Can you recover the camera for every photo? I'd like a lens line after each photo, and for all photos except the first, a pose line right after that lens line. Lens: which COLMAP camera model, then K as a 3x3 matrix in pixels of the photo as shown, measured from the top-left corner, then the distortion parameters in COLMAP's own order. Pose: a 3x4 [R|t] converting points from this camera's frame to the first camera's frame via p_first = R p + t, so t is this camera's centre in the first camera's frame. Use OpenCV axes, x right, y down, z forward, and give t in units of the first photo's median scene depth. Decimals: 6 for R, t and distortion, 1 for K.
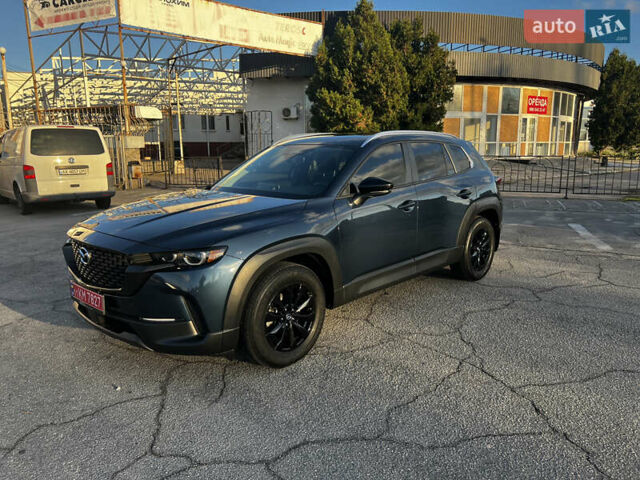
lens RADIAL K [[490.6, 0, 320.7], [0, 490.6, 241.1], [0, 0, 1]] dist [0.025158, -0.040340]
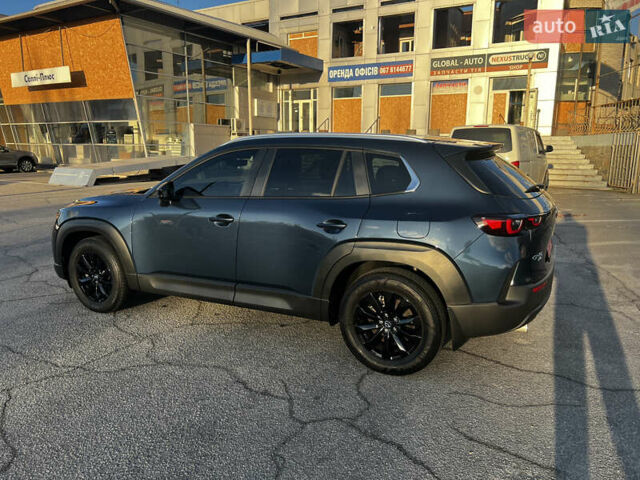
lens RADIAL K [[490.6, 0, 320.3], [0, 490.6, 239.9], [0, 0, 1]] dist [0.025158, -0.040340]
pose [[0.273200, 0.191717, -0.942659, 1.036312], [-0.181776, 0.972573, 0.145119, -0.191786], [0.944626, 0.131706, 0.300557, 0.887826]]
